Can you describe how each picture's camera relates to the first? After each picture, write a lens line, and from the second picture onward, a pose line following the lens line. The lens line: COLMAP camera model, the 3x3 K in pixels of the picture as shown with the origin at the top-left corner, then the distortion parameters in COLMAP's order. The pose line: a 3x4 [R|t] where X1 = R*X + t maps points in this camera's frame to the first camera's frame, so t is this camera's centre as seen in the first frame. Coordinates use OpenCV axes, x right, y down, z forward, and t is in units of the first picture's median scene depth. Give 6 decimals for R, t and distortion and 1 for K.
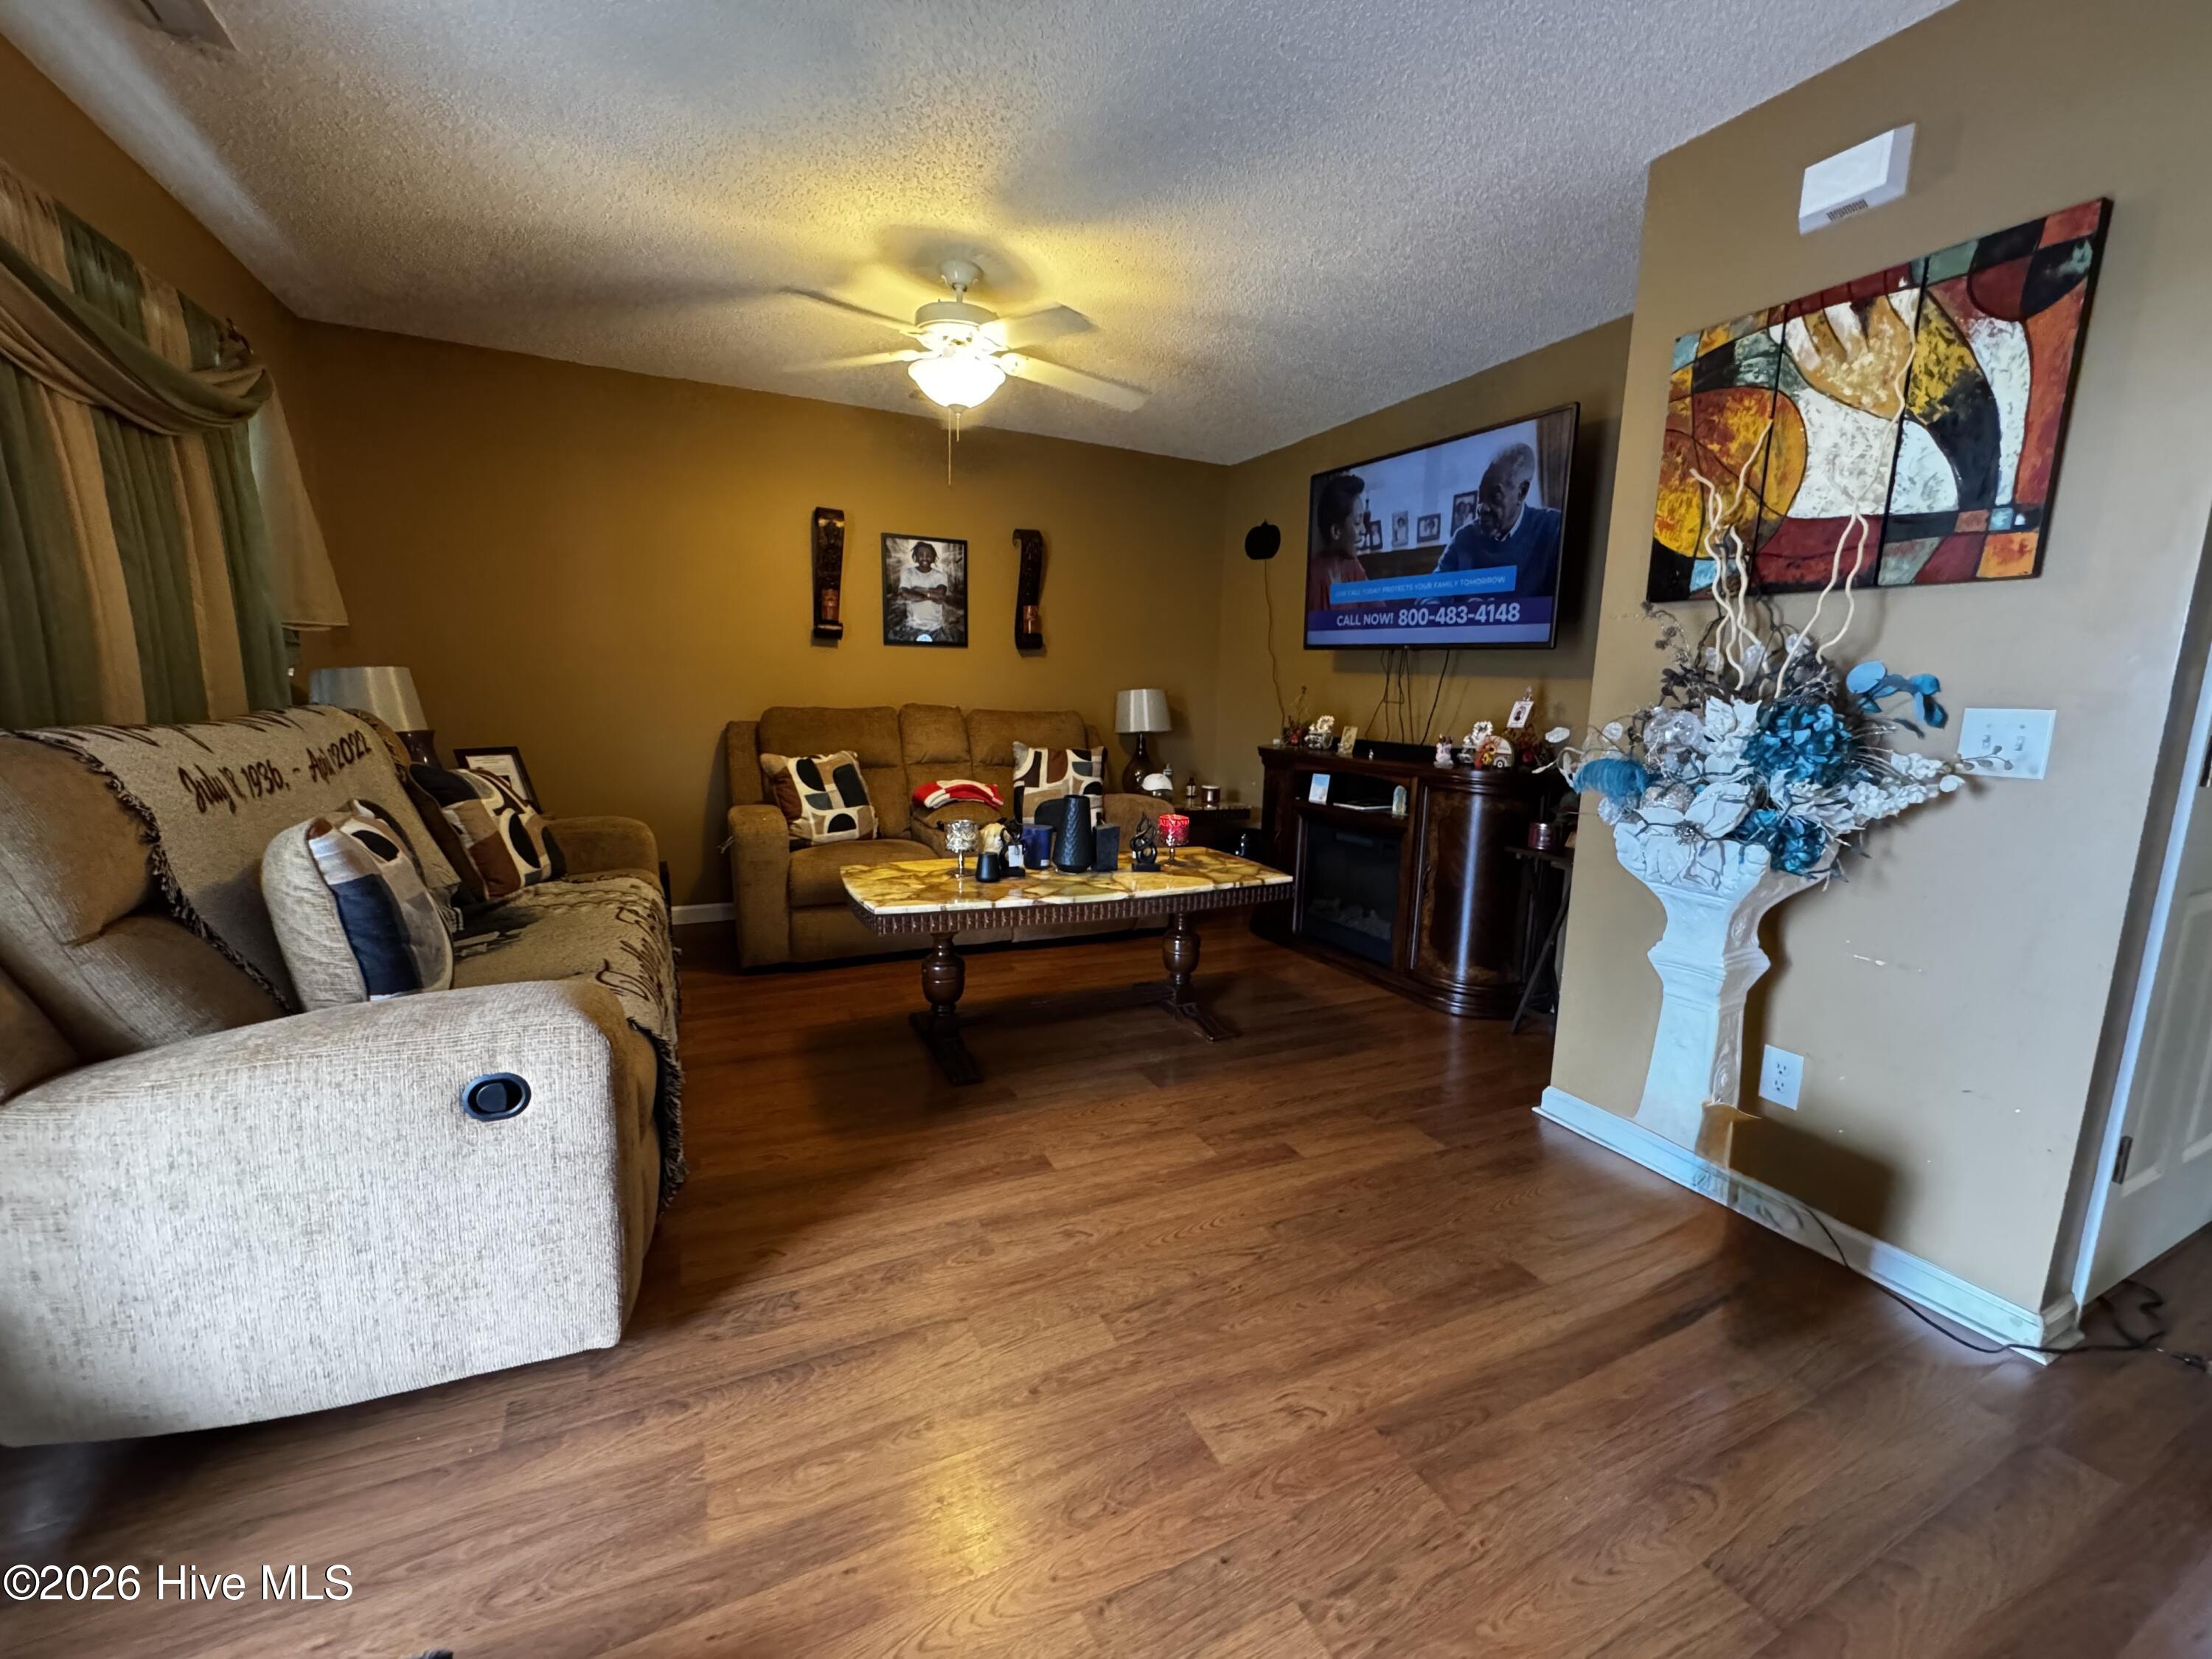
lens RADIAL K [[891.9, 0, 1122.7], [0, 891.9, 783.0], [0, 0, 1]] dist [-0.009137, 0.002118]
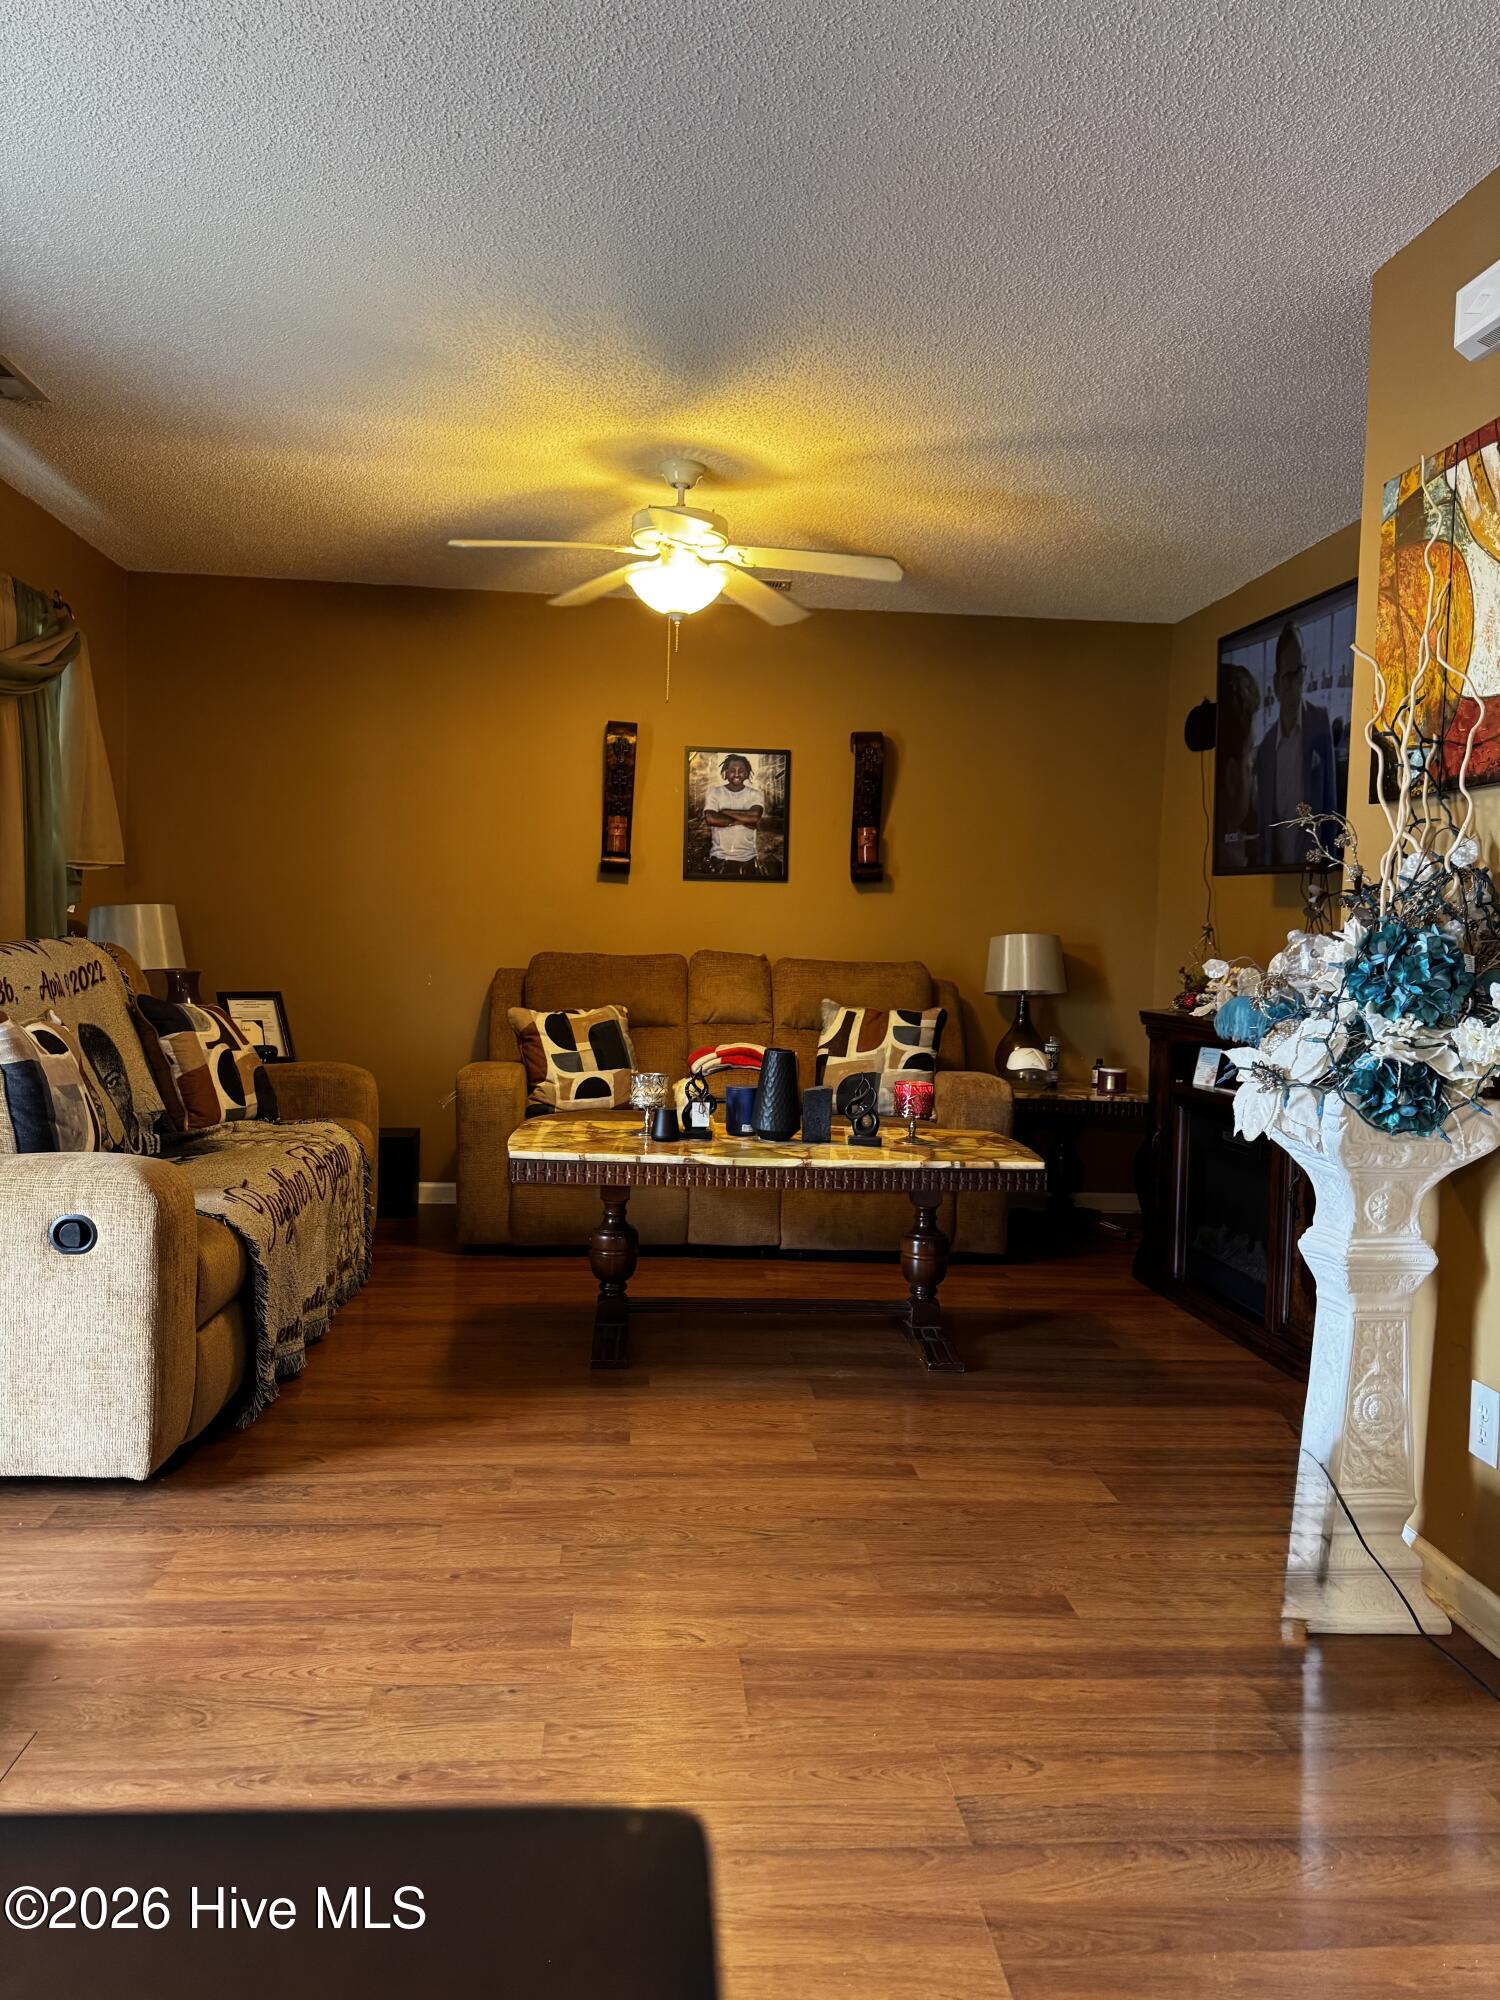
lens RADIAL K [[1423.2, 0, 809.1], [0, 1423.2, 913.6], [0, 0, 1]] dist [0.051817, -0.075810]
pose [[0.939133, -0.006233, -0.343496, 0.488256], [-0.040180, 0.990981, -0.127837, 0.065183], [0.341195, 0.133858, 0.930413, -0.293051]]
